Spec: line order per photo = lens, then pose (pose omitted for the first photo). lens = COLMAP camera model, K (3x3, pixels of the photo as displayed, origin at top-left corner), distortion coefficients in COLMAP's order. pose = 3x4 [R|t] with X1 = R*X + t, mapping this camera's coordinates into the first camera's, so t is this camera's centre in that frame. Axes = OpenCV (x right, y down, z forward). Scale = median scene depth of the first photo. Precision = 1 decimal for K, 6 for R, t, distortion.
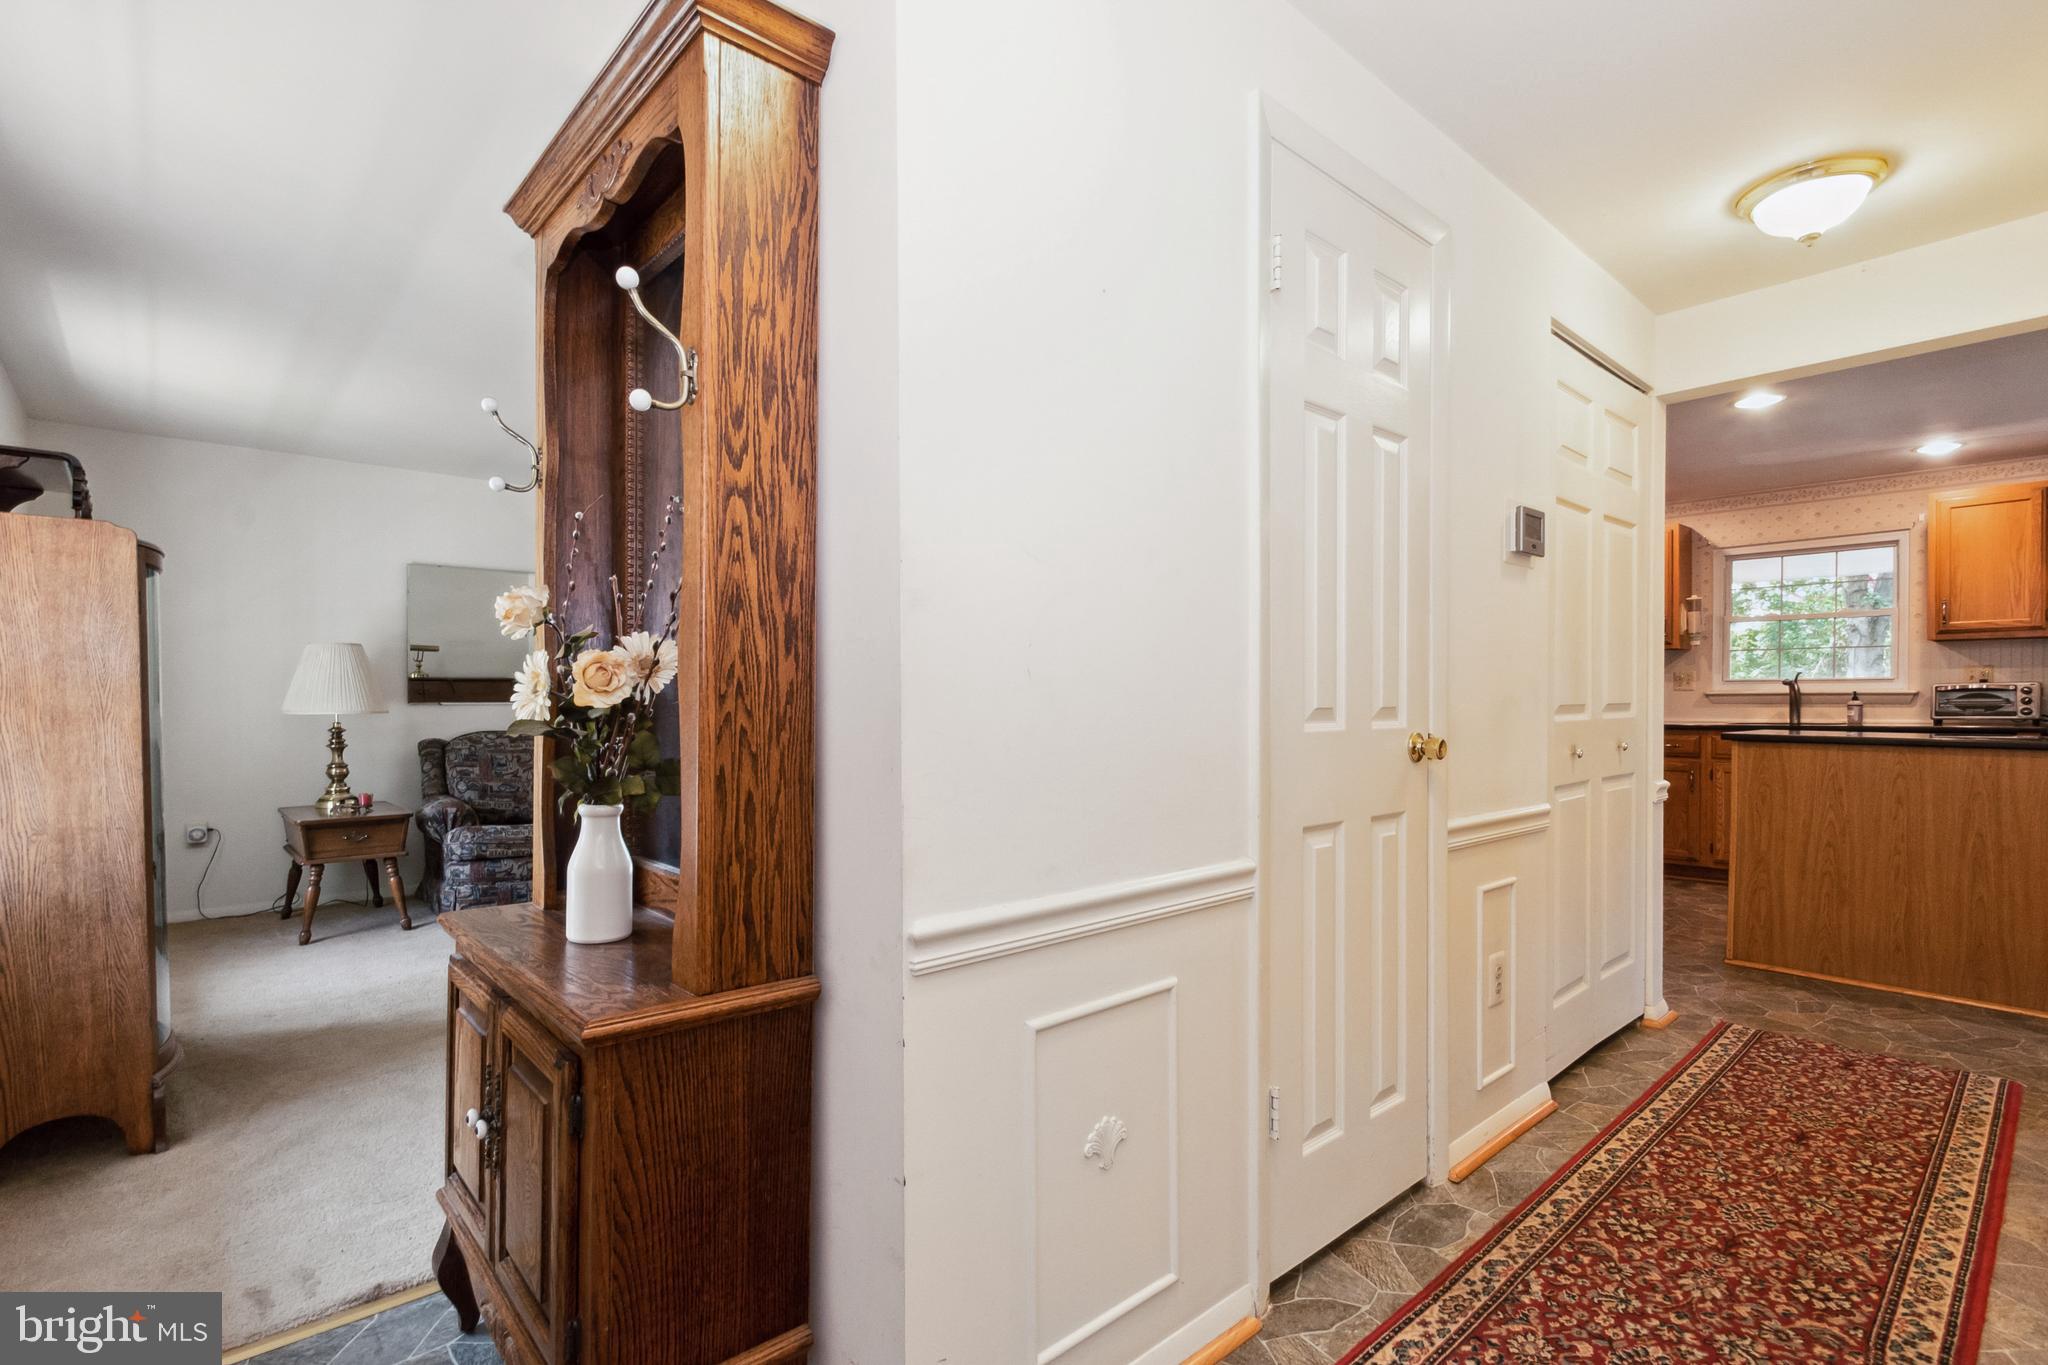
lens RADIAL K [[955.3, 0, 1003.3], [0, 955.3, 696.5], [0, 0, 1]] dist [0.003695, -0.000049]
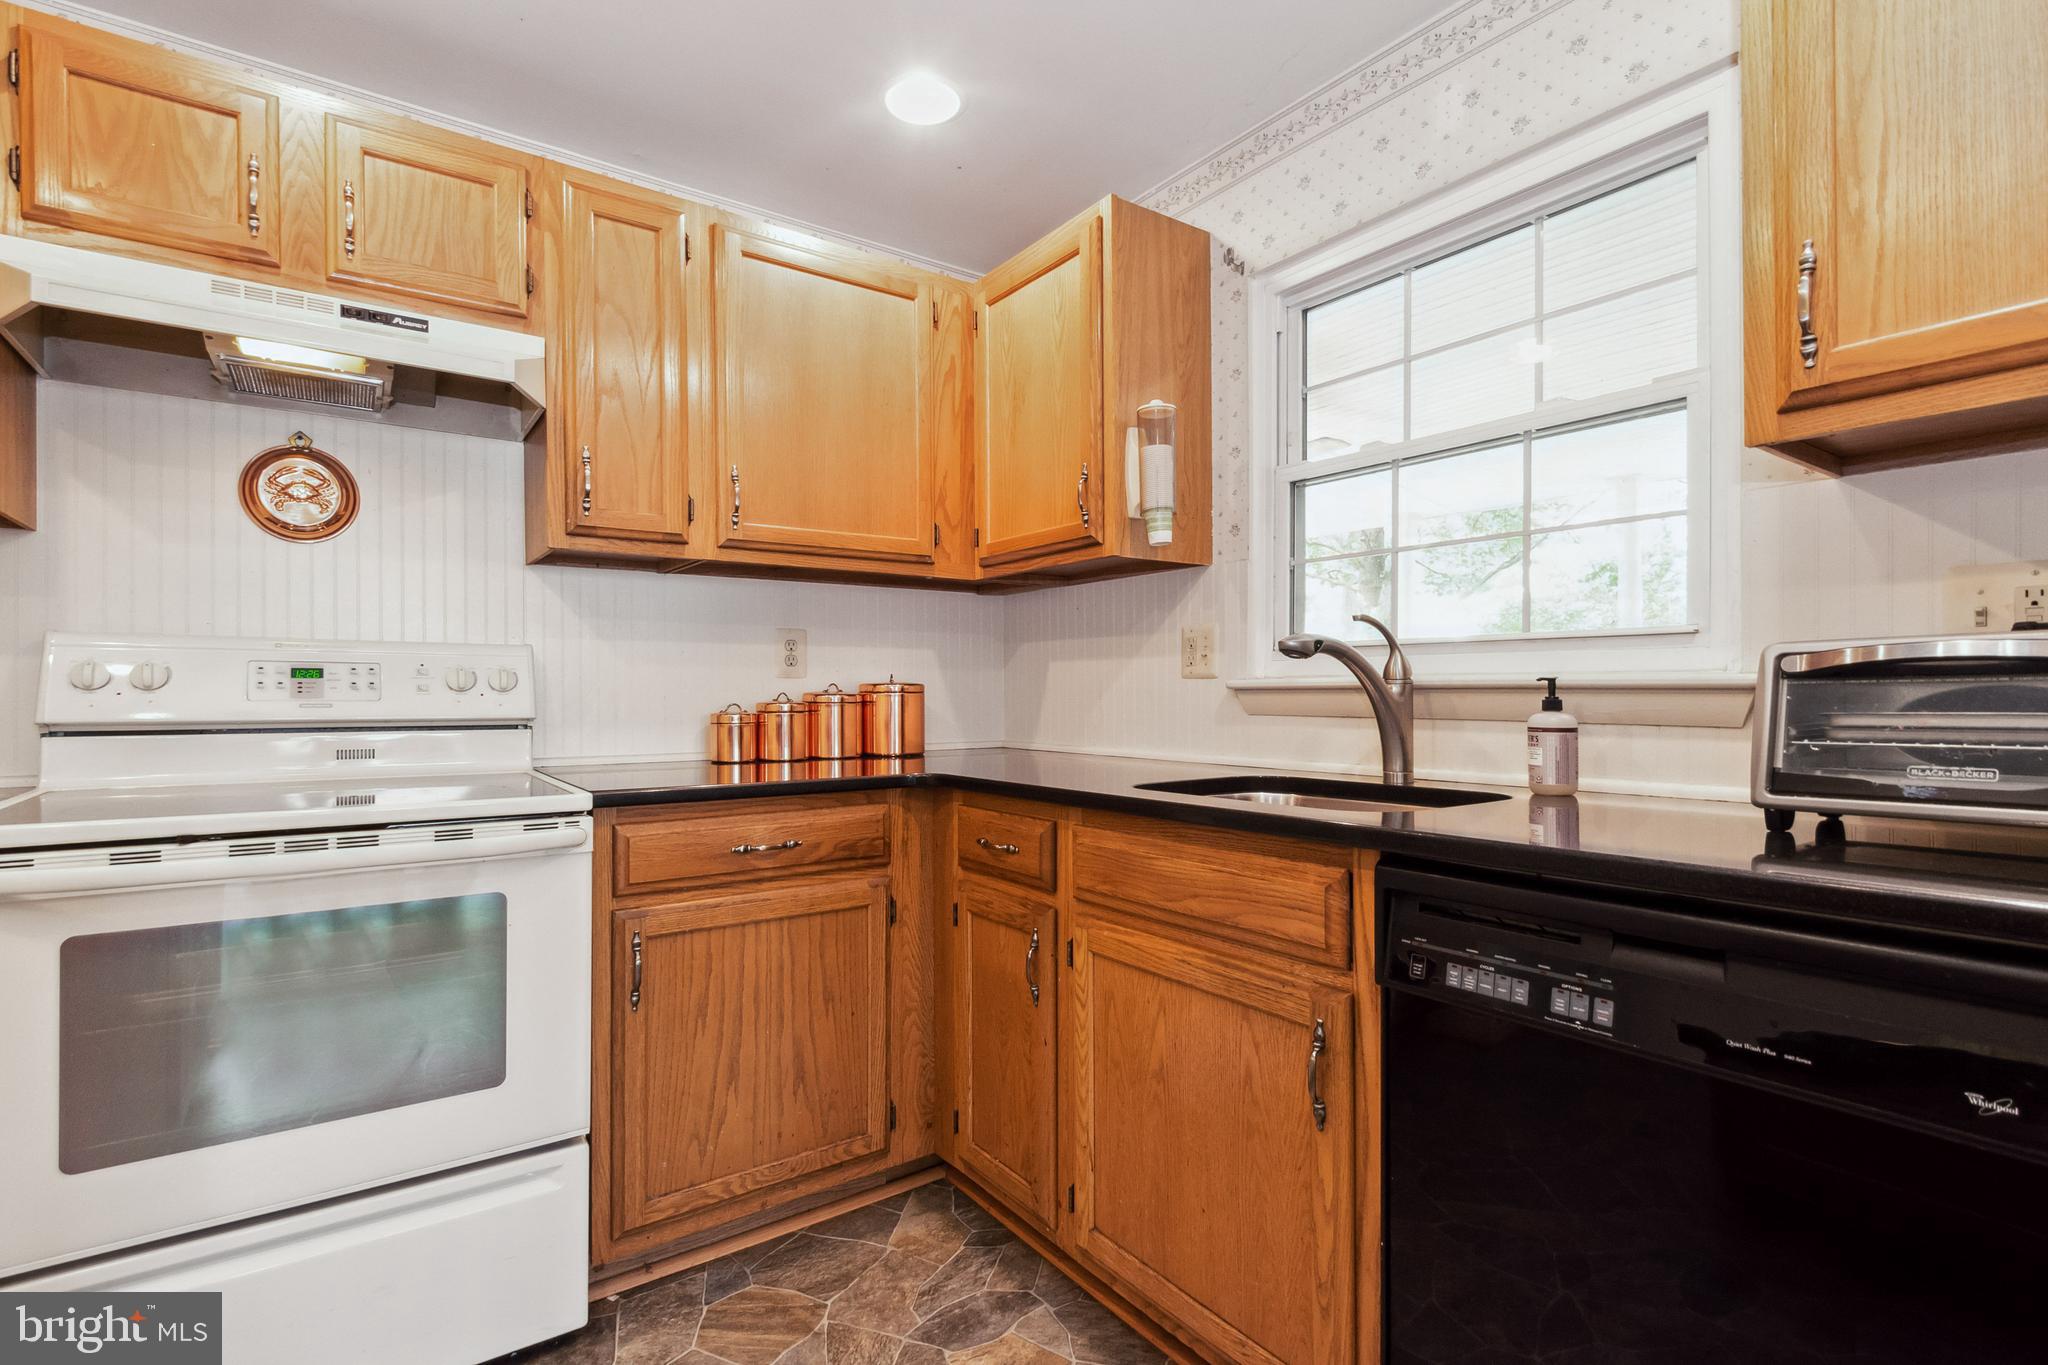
lens RADIAL K [[955.3, 0, 1003.3], [0, 955.3, 696.5], [0, 0, 1]] dist [0.003695, -0.000049]
pose [[0.993808, -0.002437, -0.111082, 0.757382], [0.003561, 0.999944, 0.009920, -0.002812], [0.111052, -0.010254, 0.993762, 0.698957]]
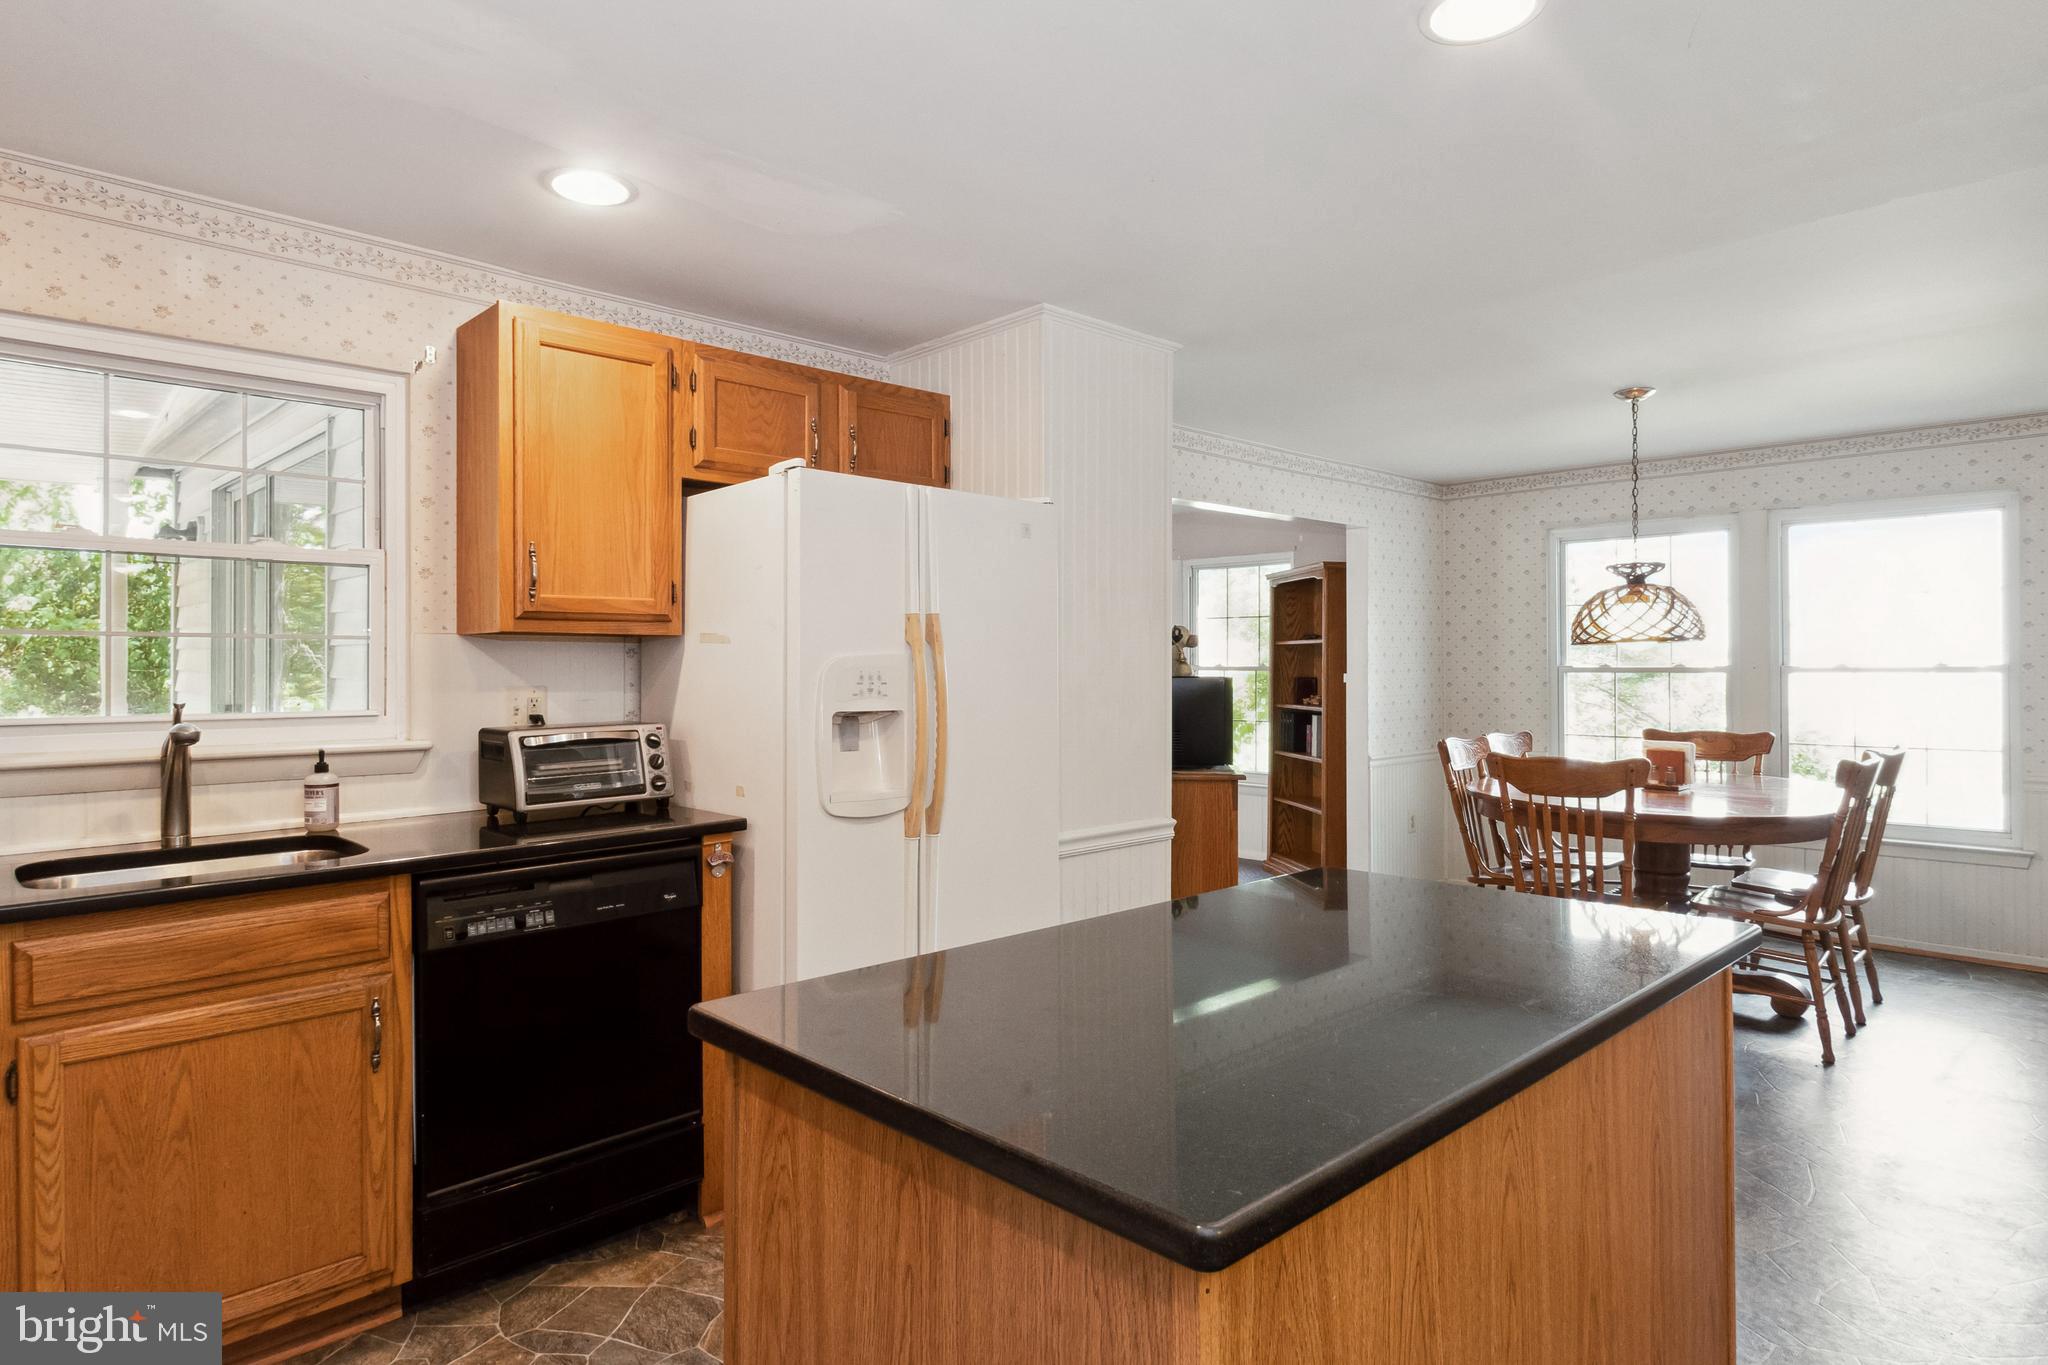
lens RADIAL K [[1154.8, 0, 1019.0], [0, 1154.8, 662.1], [0, 0, 1]] dist [-0.002381, -0.001734]
pose [[-0.055066, 0.001480, 0.998482, 0.390254], [-0.000108, 0.999999, -0.001488, -0.040420], [-0.998483, -0.000190, -0.055066, 0.729874]]
